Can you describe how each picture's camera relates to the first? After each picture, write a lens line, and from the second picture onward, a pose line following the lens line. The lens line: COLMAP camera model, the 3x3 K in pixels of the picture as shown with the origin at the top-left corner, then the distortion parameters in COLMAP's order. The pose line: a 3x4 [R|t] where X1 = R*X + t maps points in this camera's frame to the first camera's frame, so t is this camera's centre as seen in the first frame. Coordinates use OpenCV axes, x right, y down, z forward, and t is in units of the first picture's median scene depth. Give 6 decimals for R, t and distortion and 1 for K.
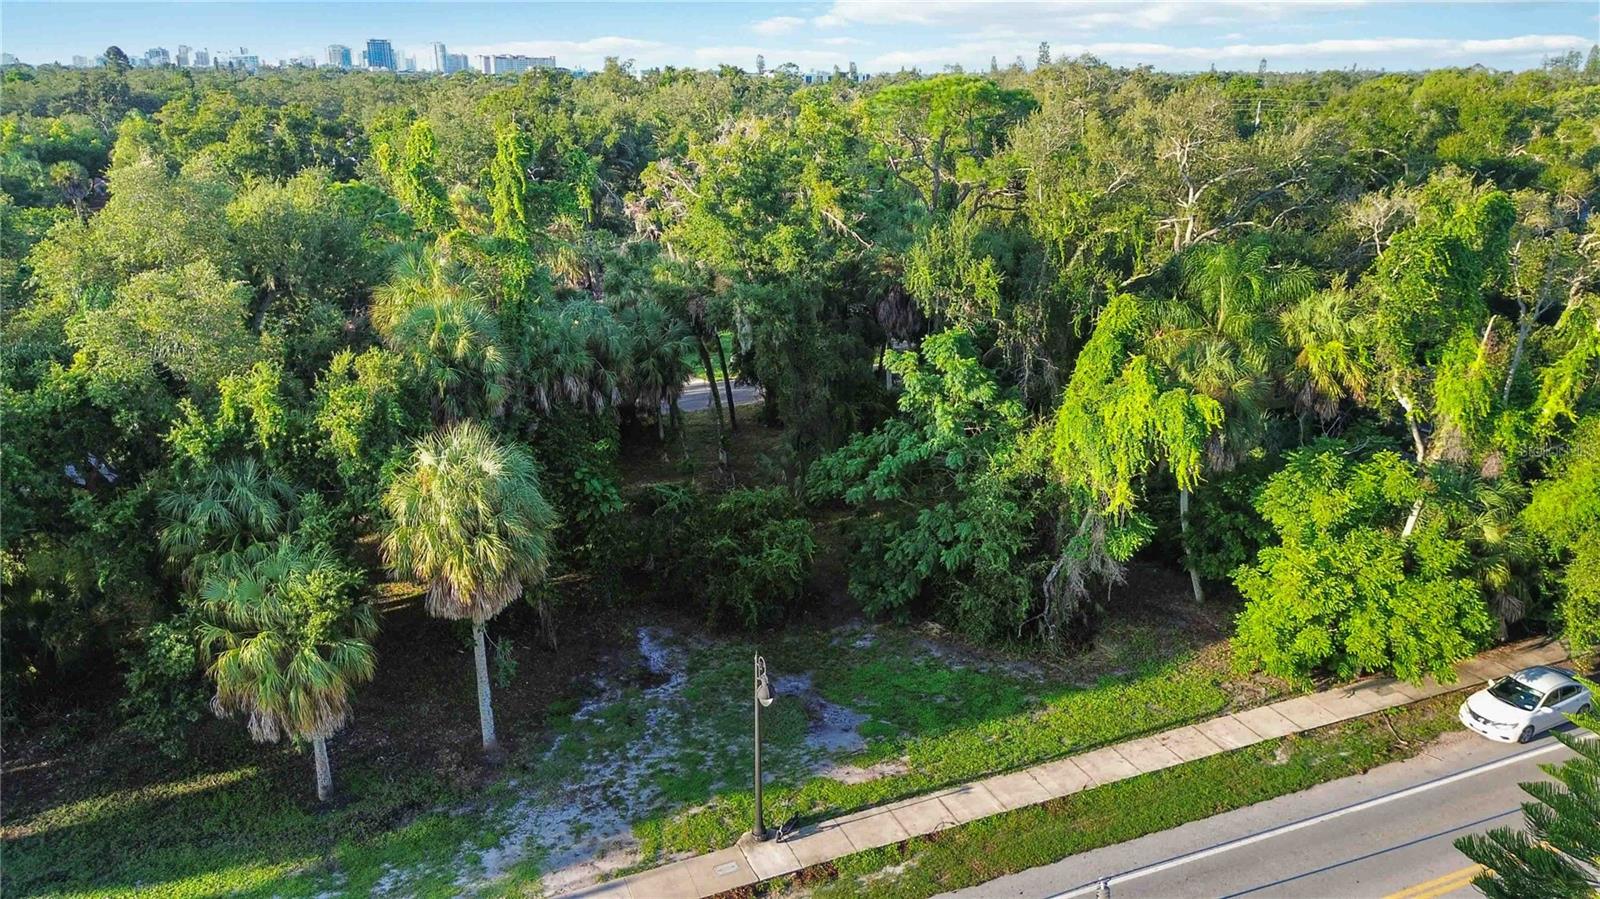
lens RADIAL K [[1135.6, 0, 800.0], [0, 1135.6, 449.5], [0, 0, 1]] dist [0.061771, -0.051205]
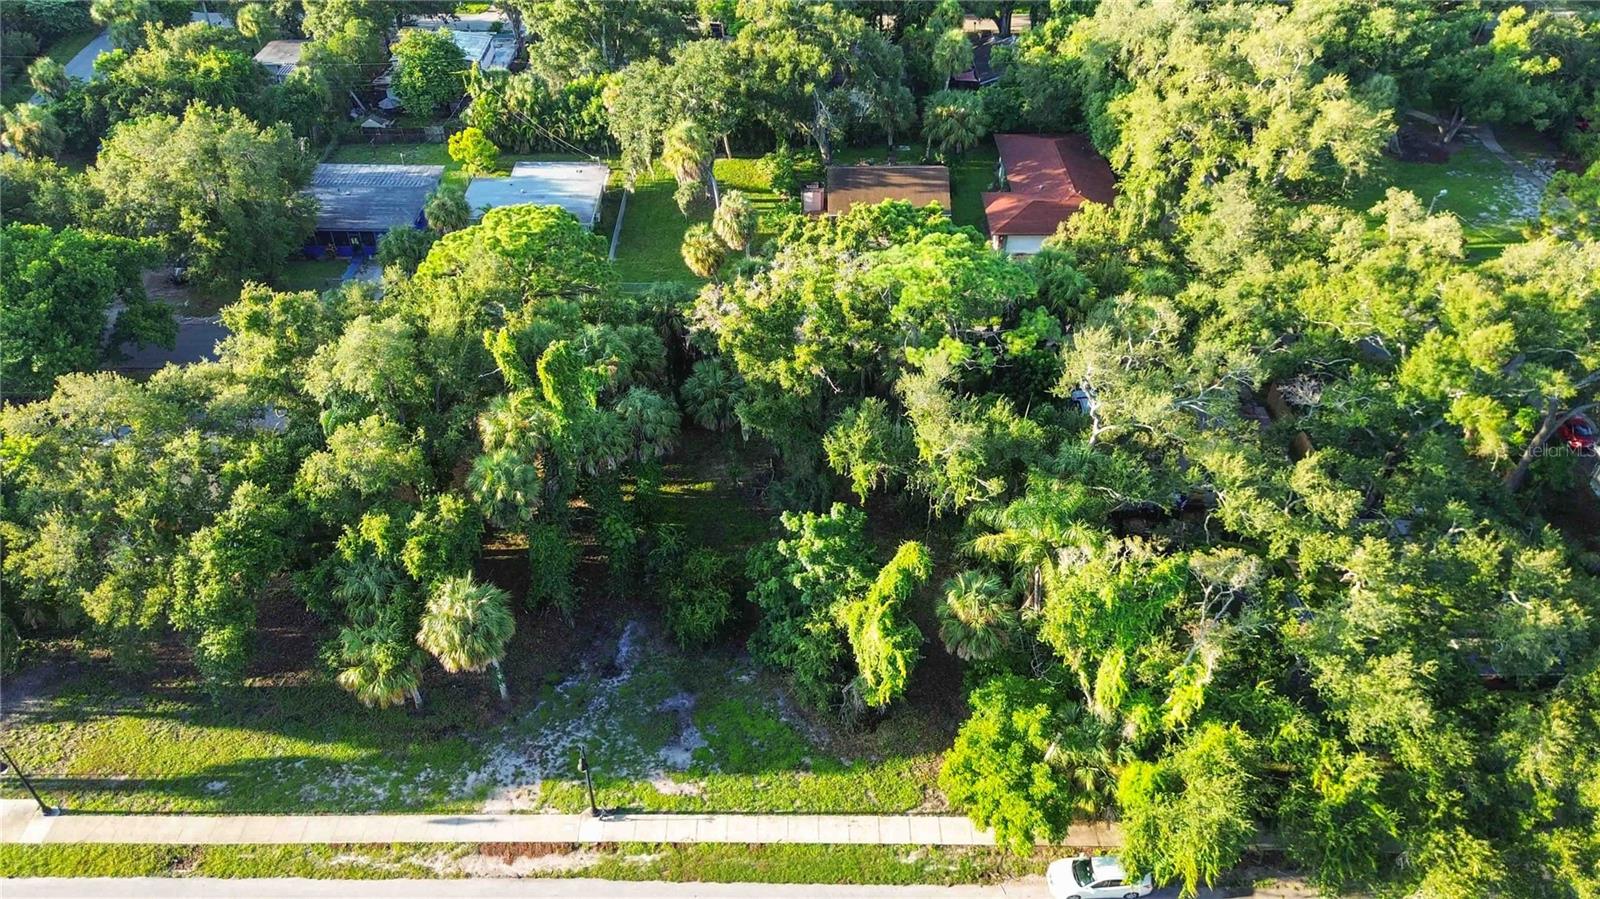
lens RADIAL K [[1135.6, 0, 800.0], [0, 1135.6, 449.5], [0, 0, 1]] dist [0.061771, -0.051205]
pose [[0.920633, 0.249136, -0.300610, 0.568154], [-0.127733, 0.919771, 0.371087, -0.781643], [0.368944, -0.303237, 0.878594, -0.285723]]
